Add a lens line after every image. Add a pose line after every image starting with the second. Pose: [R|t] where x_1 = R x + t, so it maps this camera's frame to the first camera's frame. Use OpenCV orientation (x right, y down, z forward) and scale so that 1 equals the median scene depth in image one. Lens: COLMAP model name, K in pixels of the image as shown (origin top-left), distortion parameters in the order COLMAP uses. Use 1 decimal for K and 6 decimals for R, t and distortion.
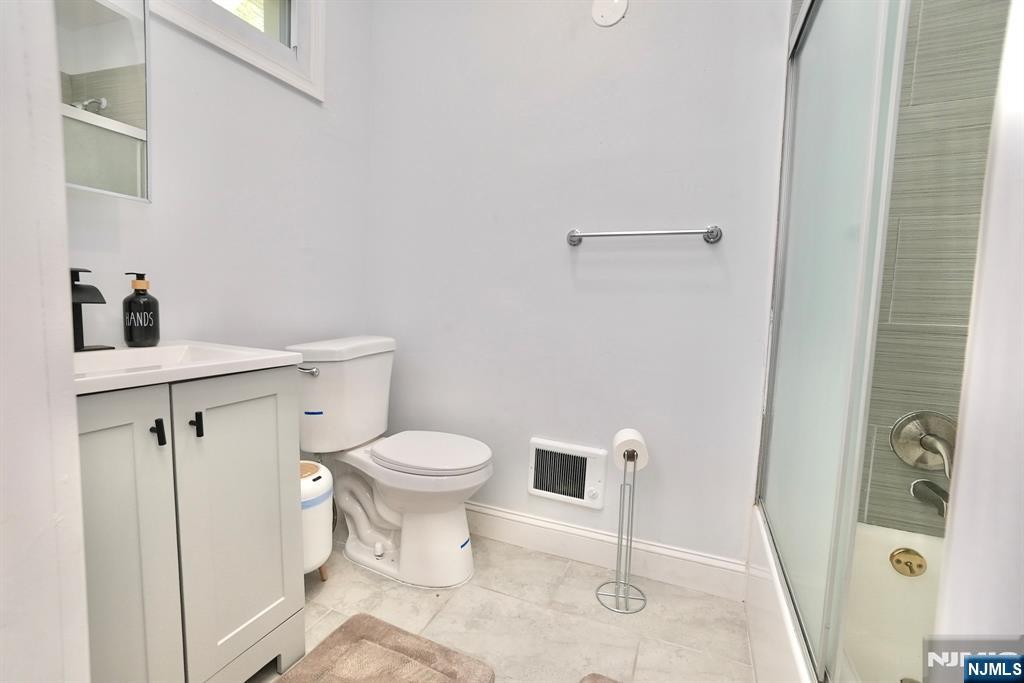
lens RADIAL K [[457.1, 0, 501.0], [0, 457.1, 338.0], [0, 0, 1]] dist [-0.027945, 0.009172]
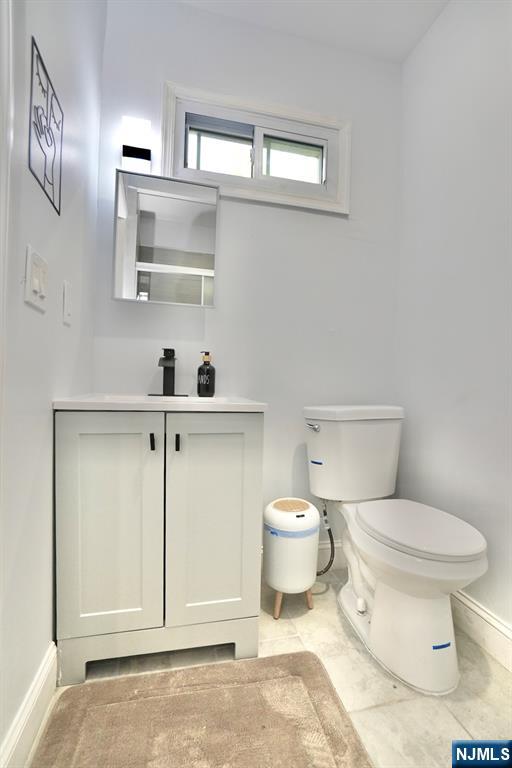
lens RADIAL K [[342.8, 0, 255.2], [0, 342.8, 388.9], [0, 0, 1]] dist [-0.027945, 0.009172]
pose [[0.598543, -0.002484, -0.801087, 0.247288], [-0.078942, 0.994945, -0.062068, 0.044798], [0.797192, 0.100390, 0.595321, 0.343877]]
